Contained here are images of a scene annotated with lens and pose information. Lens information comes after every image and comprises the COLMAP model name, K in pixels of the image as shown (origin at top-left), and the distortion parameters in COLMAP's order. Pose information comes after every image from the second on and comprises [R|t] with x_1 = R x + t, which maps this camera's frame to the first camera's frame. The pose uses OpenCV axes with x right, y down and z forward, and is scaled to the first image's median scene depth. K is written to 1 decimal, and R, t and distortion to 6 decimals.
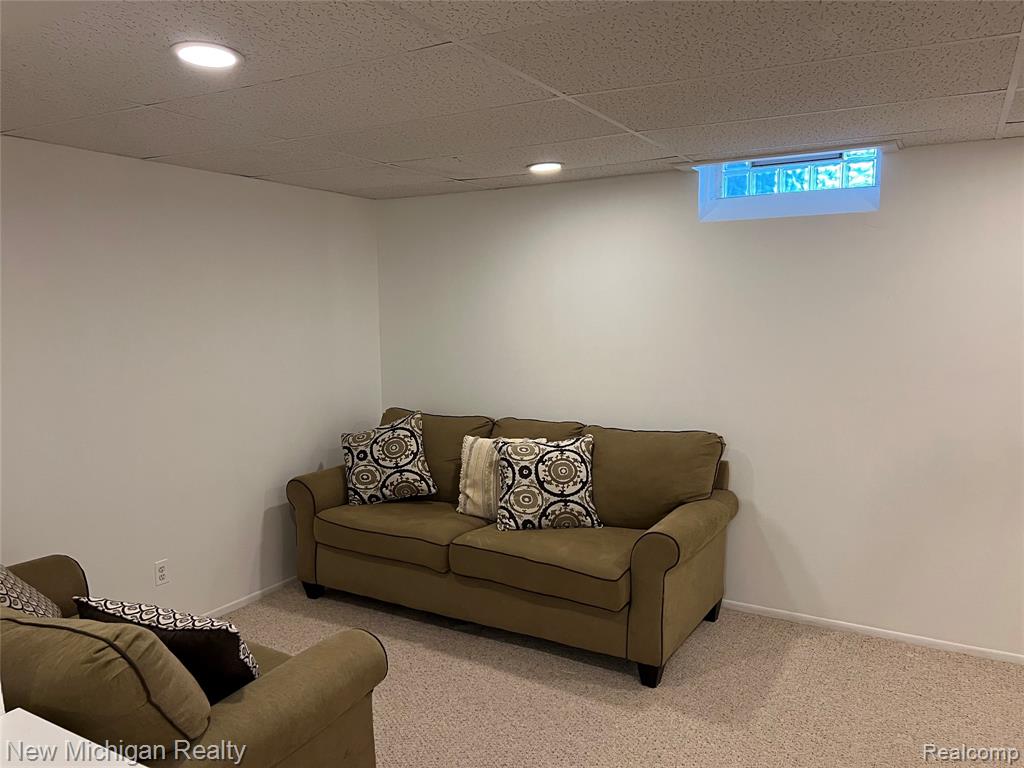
lens RADIAL K [[768.7, 0, 512.4], [0, 768.7, 384.9], [0, 0, 1]] dist [0.051010, -0.031343]
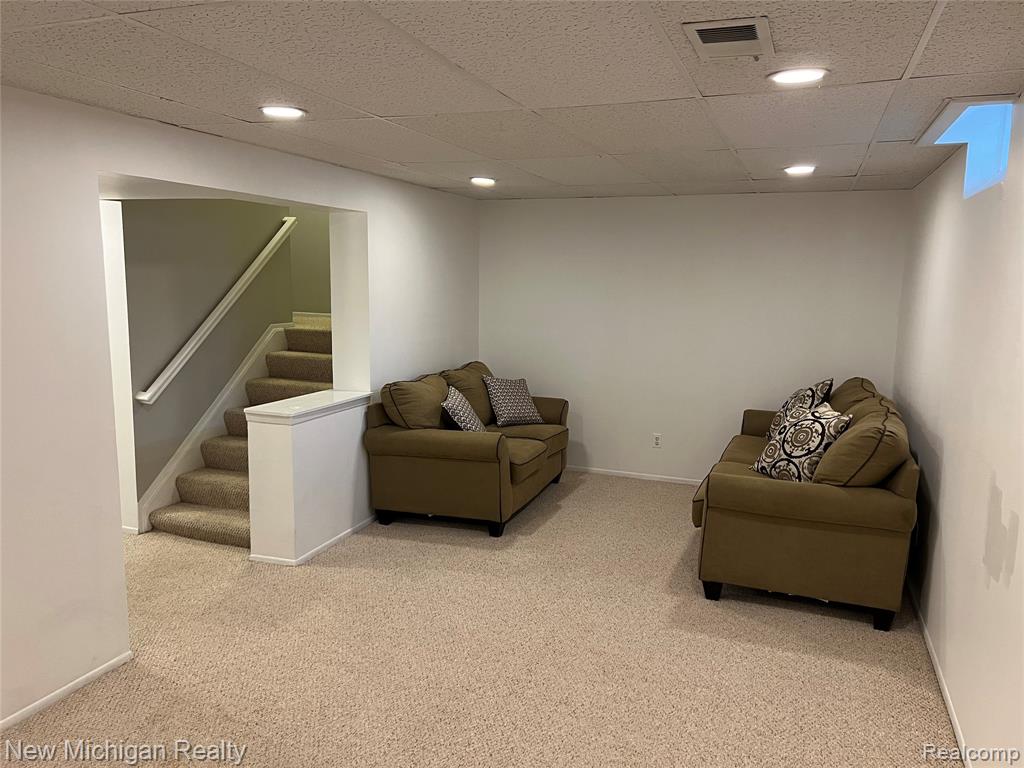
lens RADIAL K [[768.7, 0, 513.0], [0, 768.7, 382.6], [0, 0, 1]] dist [0.051010, -0.031343]
pose [[0.154910, 0.148670, -0.976678, 1.119690], [-0.119221, 0.984200, 0.130906, -0.065957], [0.980709, 0.096162, 0.170187, 0.390659]]
